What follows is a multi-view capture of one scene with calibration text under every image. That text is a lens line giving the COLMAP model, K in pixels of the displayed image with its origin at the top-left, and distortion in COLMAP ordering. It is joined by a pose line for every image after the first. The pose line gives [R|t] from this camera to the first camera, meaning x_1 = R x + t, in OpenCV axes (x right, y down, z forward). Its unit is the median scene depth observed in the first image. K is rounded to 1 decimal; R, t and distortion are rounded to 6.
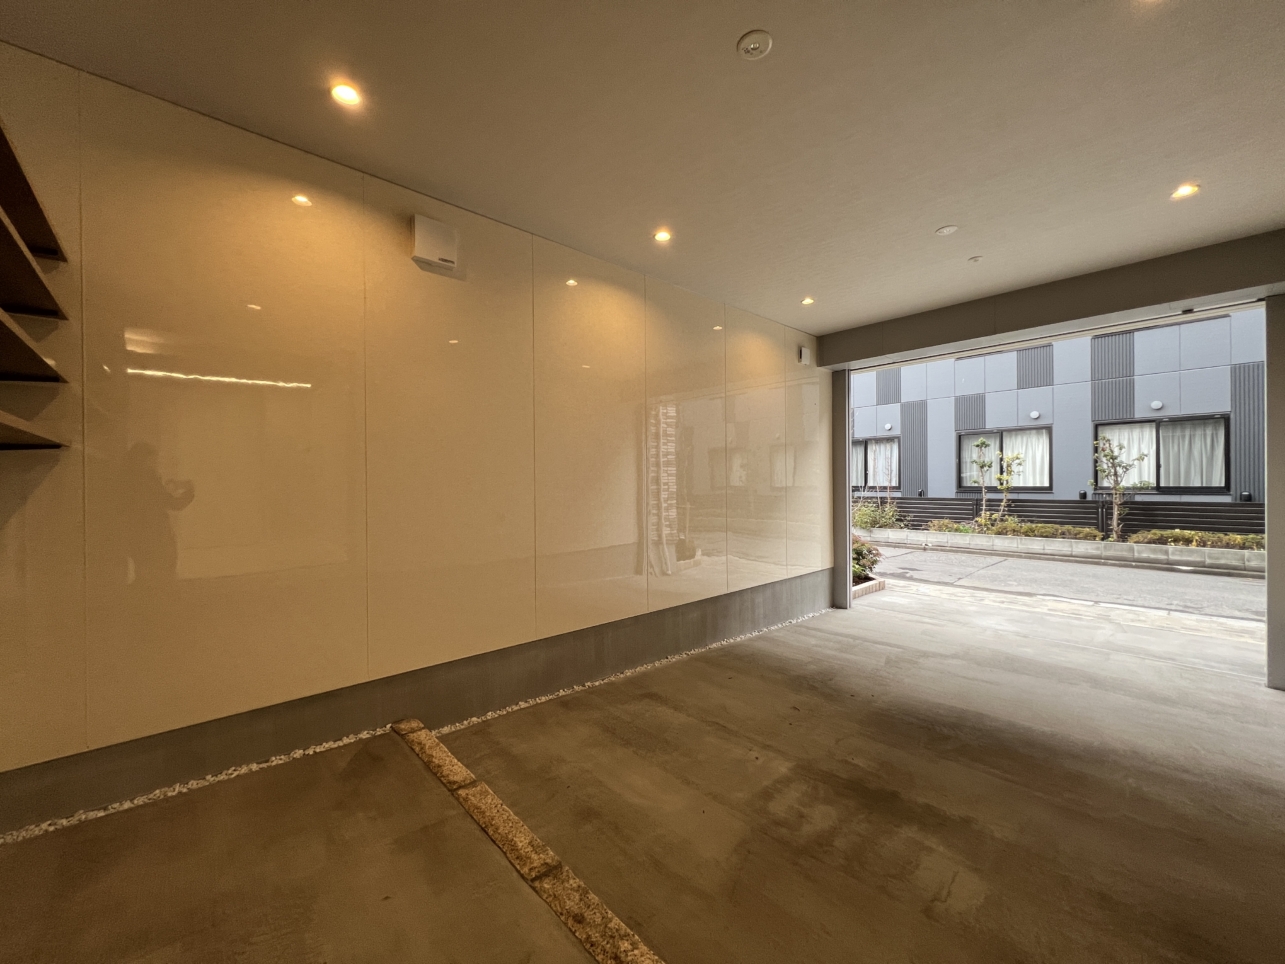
lens RADIAL K [[508.8, 0, 644.1], [0, 508.8, 480.7], [0, 0, 1]] dist [-0.000342, 0.000158]
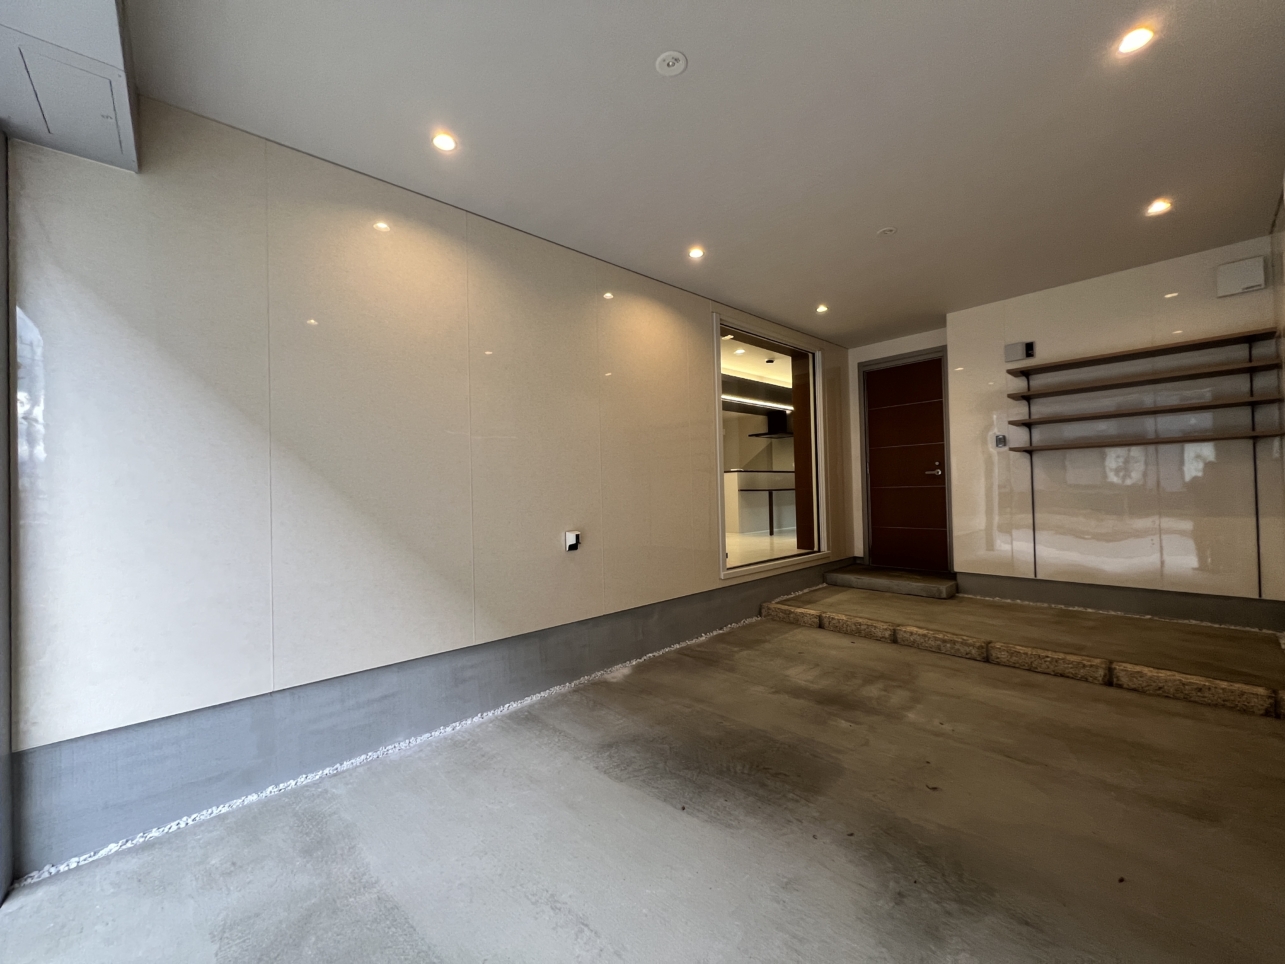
lens RADIAL K [[508.8, 0, 639.7], [0, 508.8, 483.6], [0, 0, 1]] dist [-0.000342, 0.000158]
pose [[-0.999397, 0.034026, 0.006940, 0.956267], [0.033922, 0.999317, -0.014654, 0.046272], [-0.007434, -0.014410, -0.999869, 2.401564]]
